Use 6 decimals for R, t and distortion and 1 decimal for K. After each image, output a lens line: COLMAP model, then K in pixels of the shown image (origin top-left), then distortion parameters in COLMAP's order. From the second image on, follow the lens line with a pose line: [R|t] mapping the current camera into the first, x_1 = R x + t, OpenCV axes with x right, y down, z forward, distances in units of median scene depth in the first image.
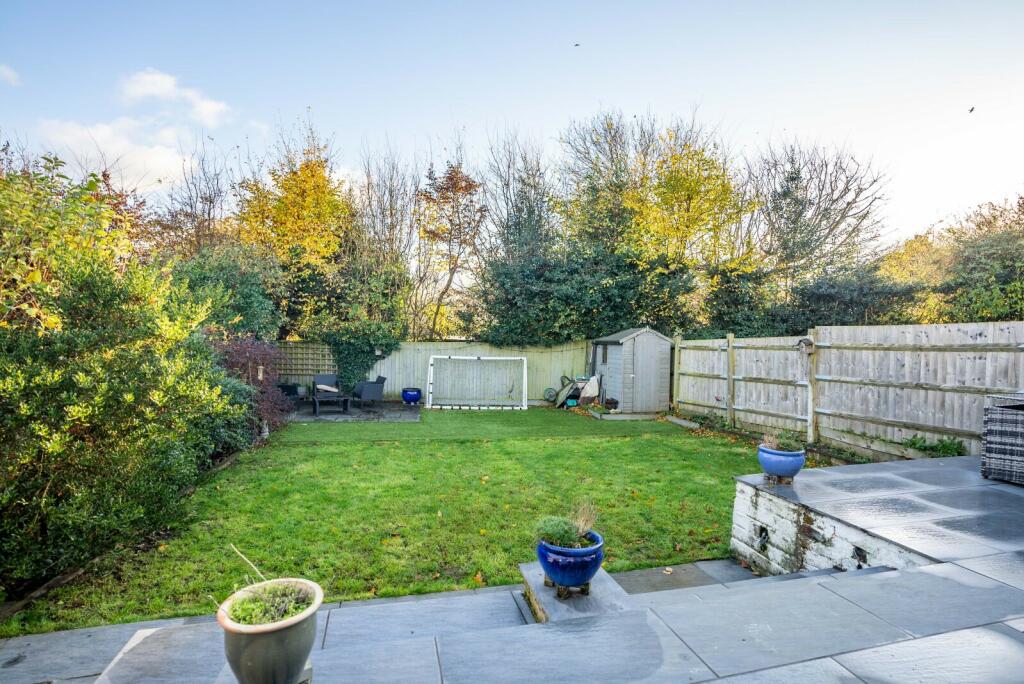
lens RADIAL K [[480.6, 0, 512.0], [0, 480.6, 342.0], [0, 0, 1]] dist [-0.068058, 0.027011]
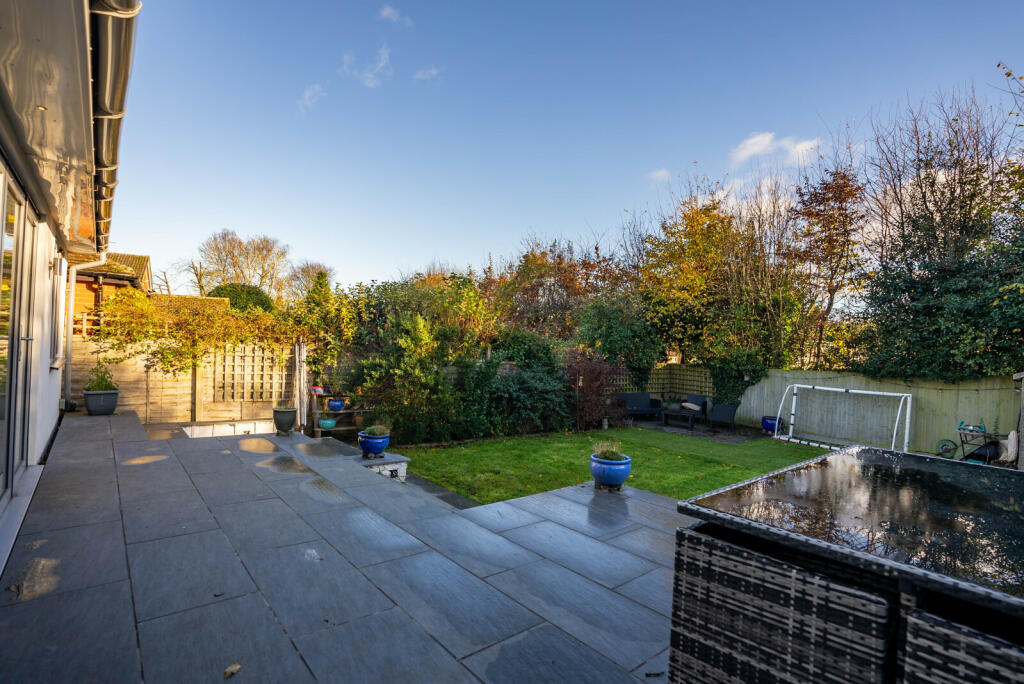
lens RADIAL K [[480.6, 0, 512.0], [0, 480.6, 342.0], [0, 0, 1]] dist [-0.068058, 0.027011]
pose [[0.439552, -0.013731, -0.898112, 0.452685], [-0.046847, 0.998172, -0.038188, 0.007322], [0.896995, 0.058859, 0.438105, 0.109299]]
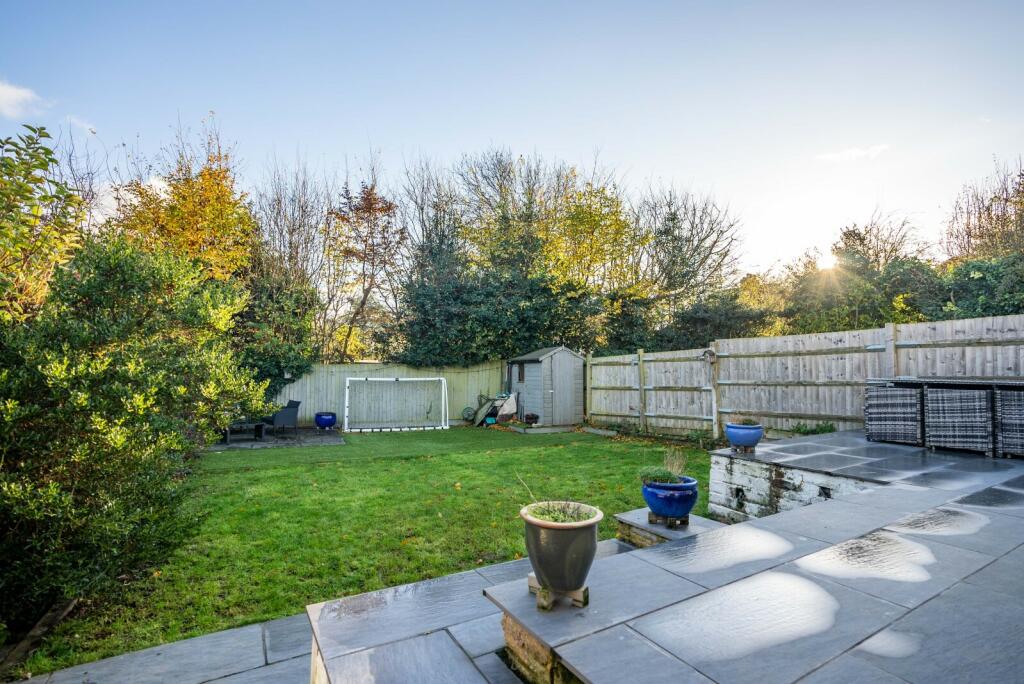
lens RADIAL K [[480.6, 0, 512.0], [0, 480.6, 342.0], [0, 0, 1]] dist [-0.068058, 0.027011]
pose [[0.964377, -0.002487, 0.264521, -0.110652], [0.019441, 0.997918, -0.061495, 0.023867], [-0.263817, 0.064447, 0.962417, -0.016207]]
